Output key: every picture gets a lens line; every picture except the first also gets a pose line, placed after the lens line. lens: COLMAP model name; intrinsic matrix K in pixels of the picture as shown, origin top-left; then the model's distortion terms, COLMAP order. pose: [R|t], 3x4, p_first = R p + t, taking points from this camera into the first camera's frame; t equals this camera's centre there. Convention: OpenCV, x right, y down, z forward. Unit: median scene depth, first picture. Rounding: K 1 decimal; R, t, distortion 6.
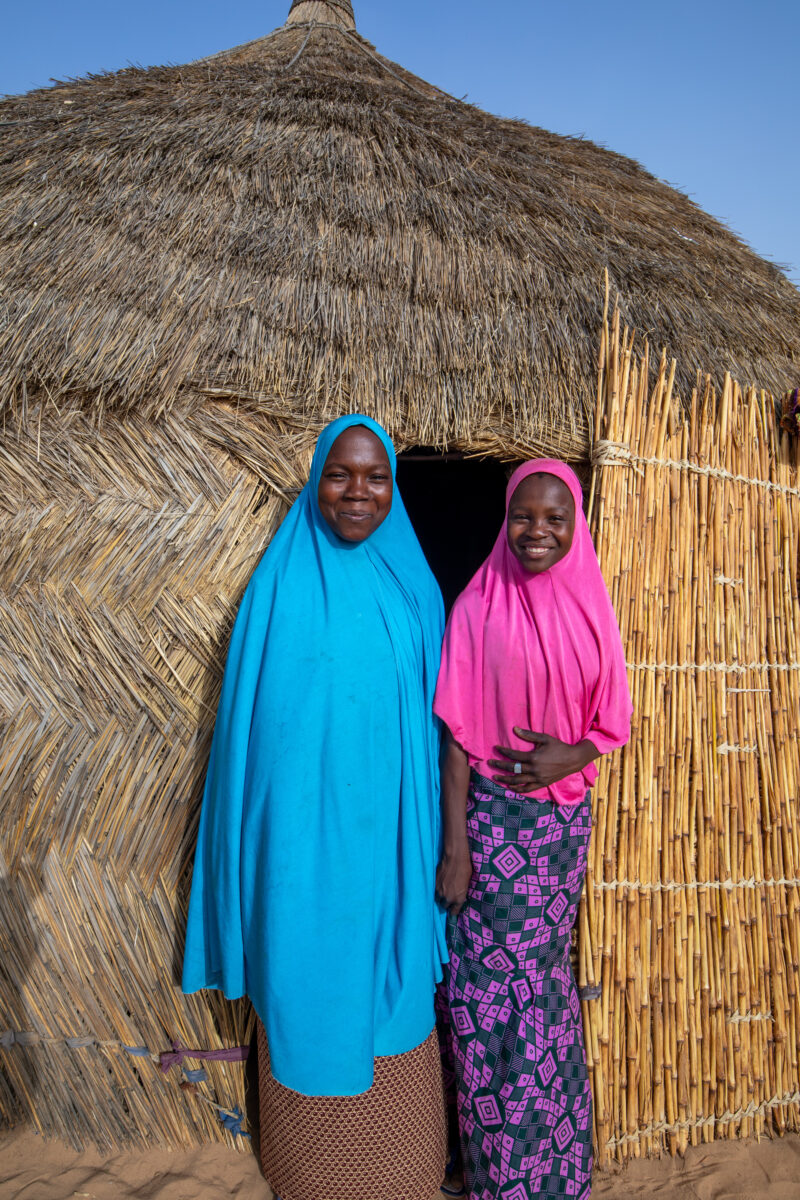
lens RADIAL K [[790.6, 0, 397.4], [0, 790.6, 599.2], [0, 0, 1]] dist [-0.016326, 0.006435]
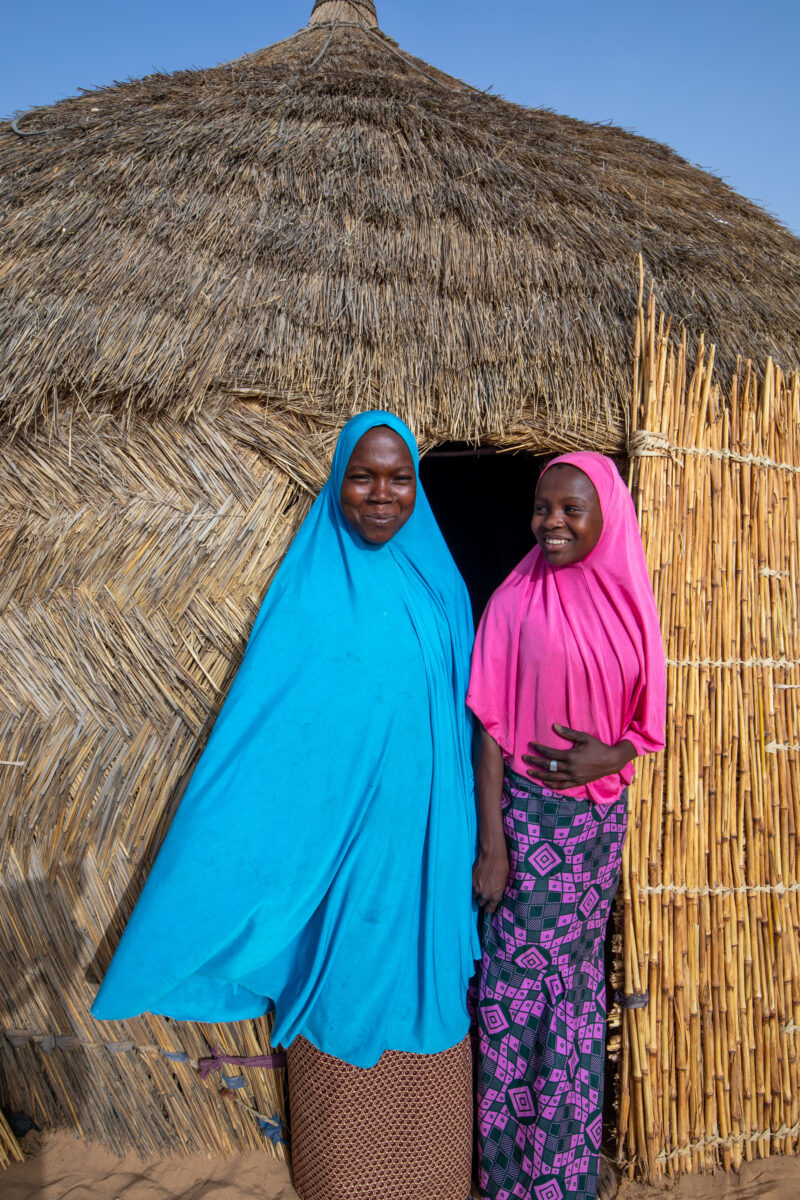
lens RADIAL K [[790.6, 0, 391.1], [0, 790.6, 594.0], [0, 0, 1]] dist [-0.016326, 0.006435]
pose [[0.998760, -0.016147, -0.047102, -0.003037], [0.015951, 0.999863, -0.004524, -0.000804], [0.047169, 0.003767, 0.998880, 0.016323]]
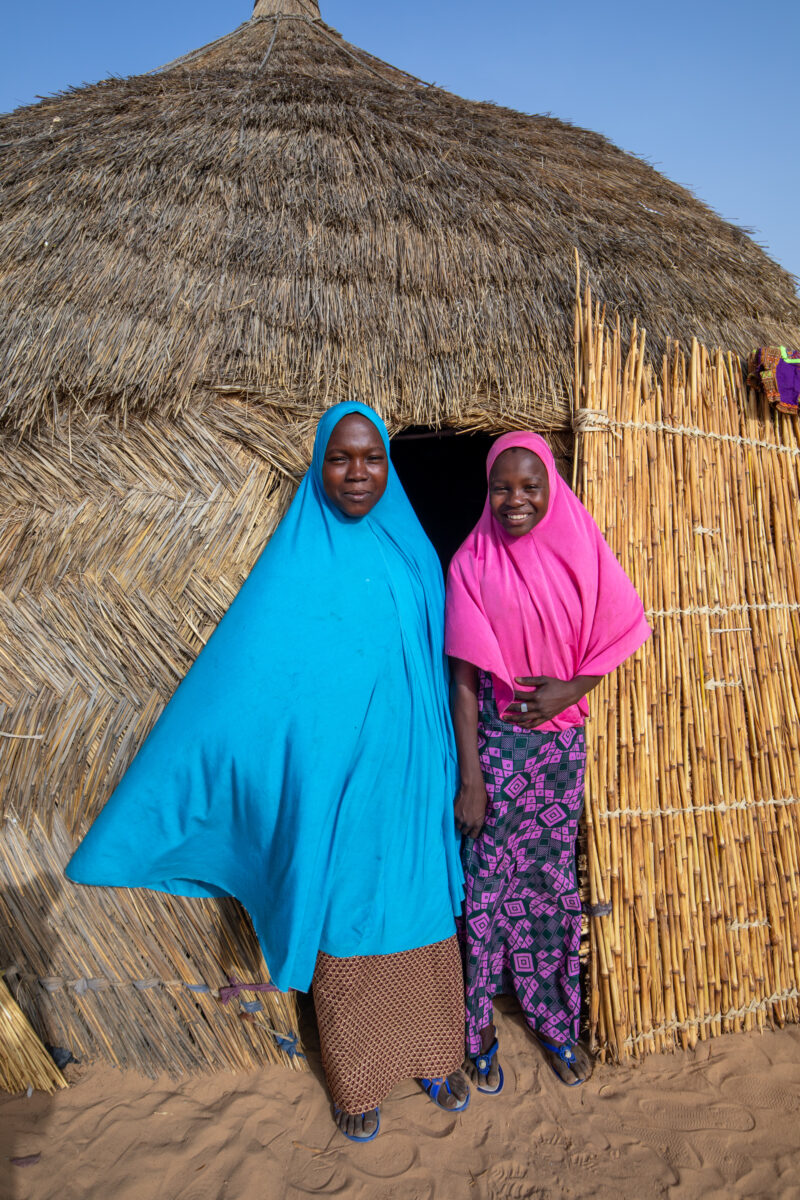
lens RADIAL K [[790.6, 0, 400.0], [0, 790.6, 600.1], [0, 0, 1]] dist [-0.016326, 0.006435]
pose [[0.997687, -0.067959, 0.001540, -0.009757], [0.067896, 0.997348, 0.026216, 0.015602], [-0.003317, -0.026051, 0.999655, -0.090485]]
